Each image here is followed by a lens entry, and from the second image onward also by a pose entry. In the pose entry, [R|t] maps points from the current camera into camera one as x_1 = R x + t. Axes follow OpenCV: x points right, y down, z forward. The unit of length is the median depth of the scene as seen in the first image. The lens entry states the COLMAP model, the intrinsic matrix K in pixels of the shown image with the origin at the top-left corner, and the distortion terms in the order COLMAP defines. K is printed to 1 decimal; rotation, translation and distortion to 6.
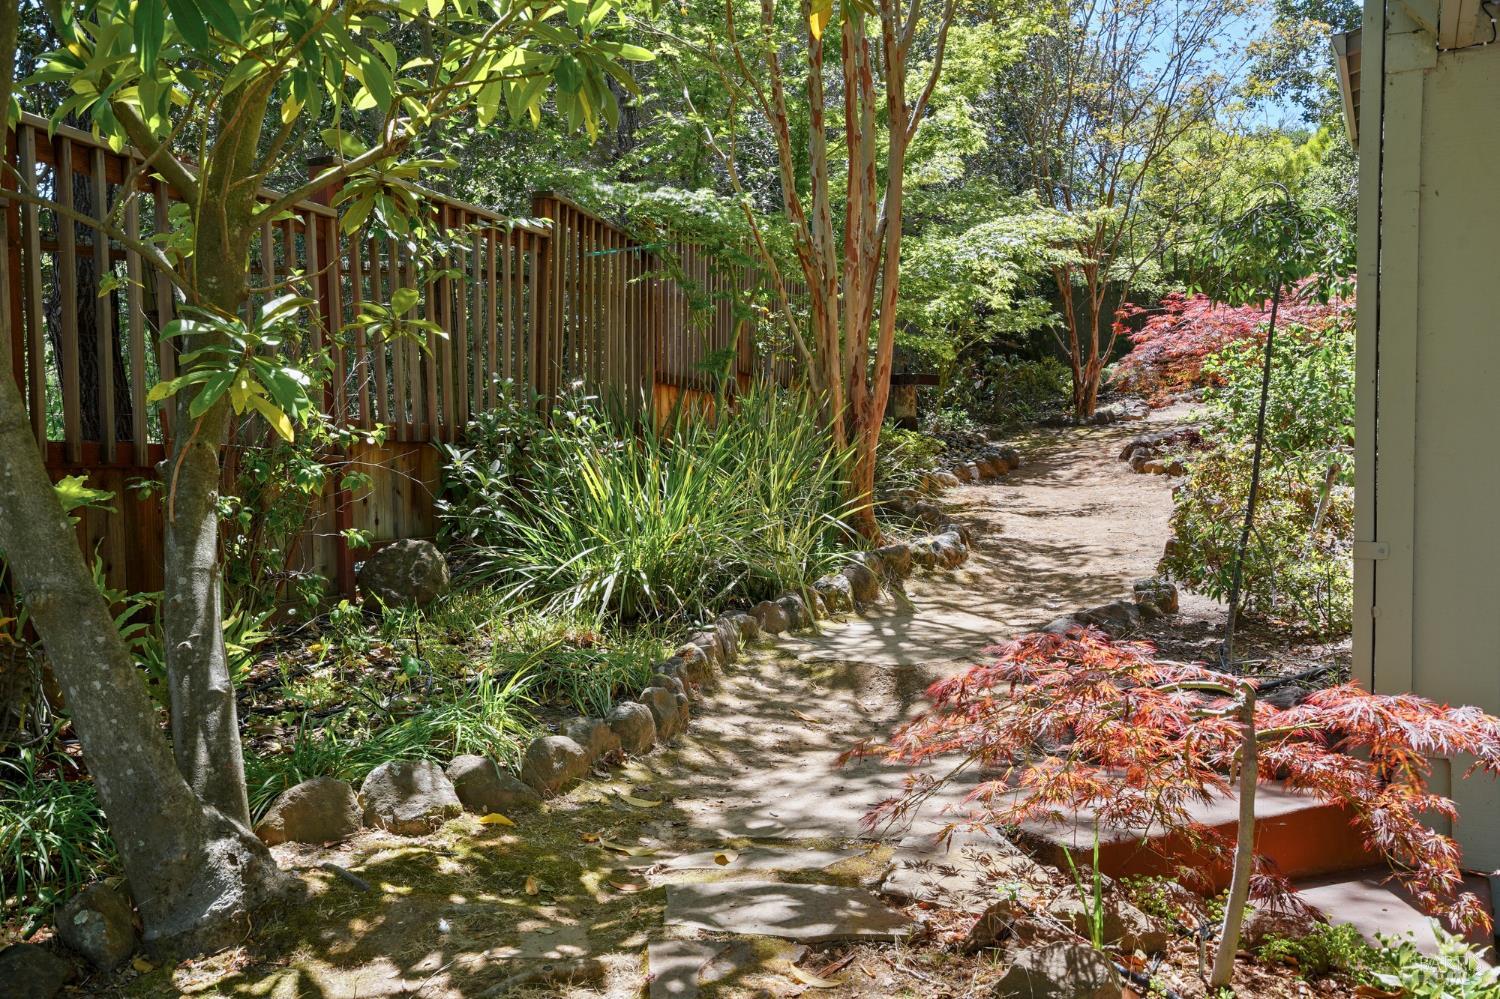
lens RADIAL K [[1510.5, 0, 749.1], [0, 1510.5, 497.2], [0, 0, 1]] dist [-0.006134, 0.000000]
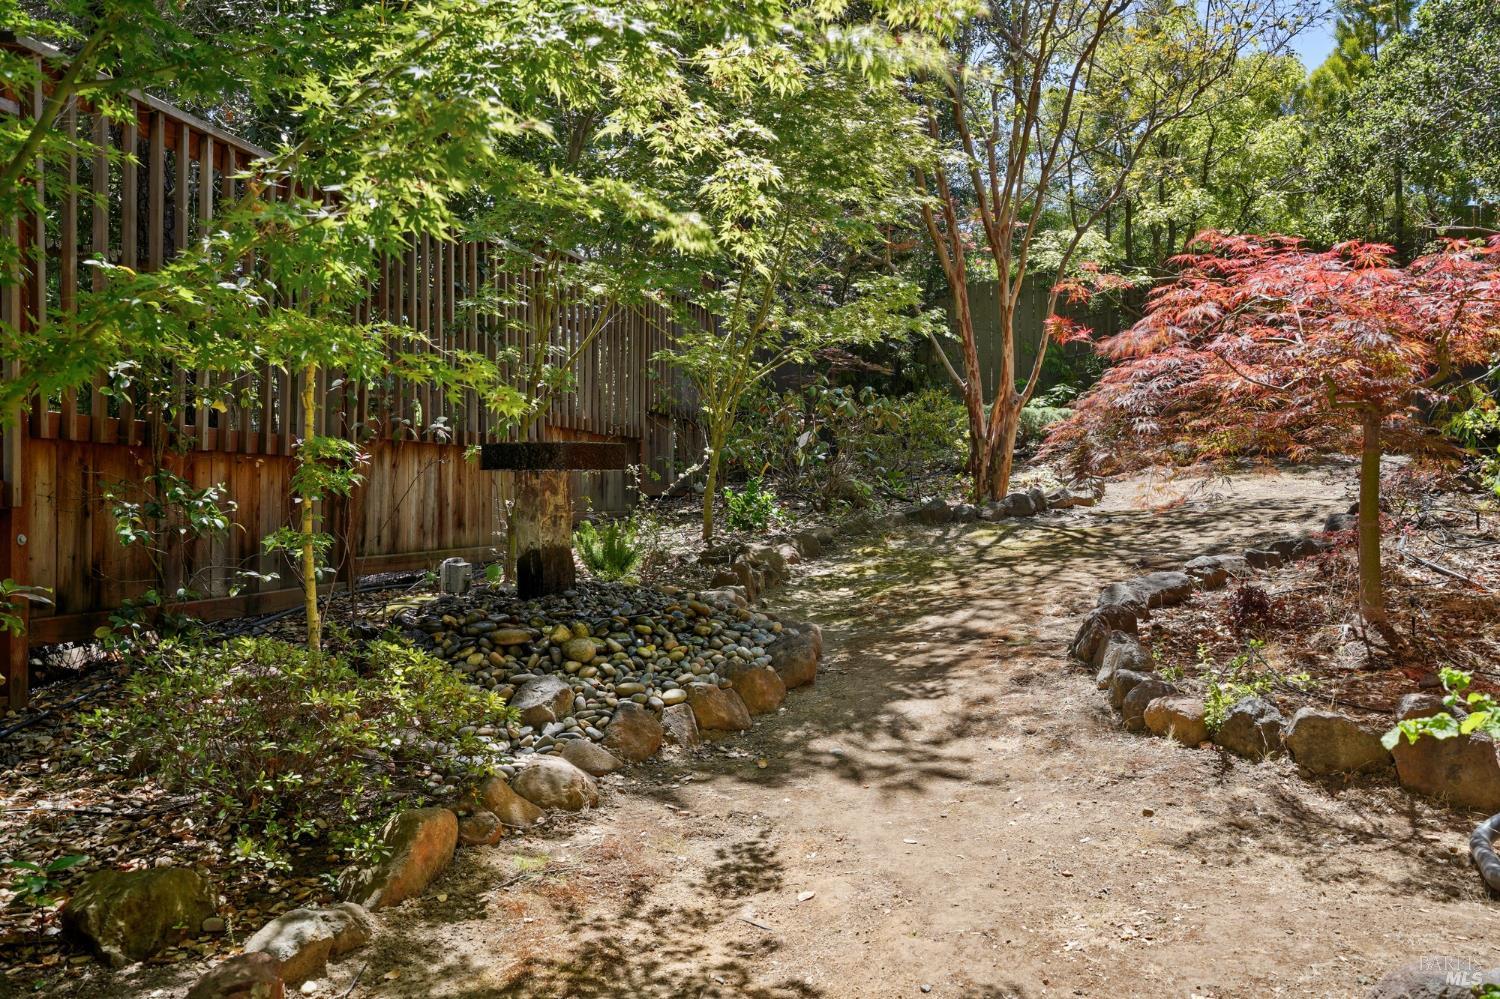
lens RADIAL K [[1510.5, 0, 750.5], [0, 1510.5, 500.5], [0, 0, 1]] dist [-0.006134, 0.000000]
pose [[0.998564, -0.008084, 0.052960, 0.130163], [0.008865, 0.999855, -0.014533, -0.056126], [-0.052835, 0.014981, 0.998491, 0.560171]]
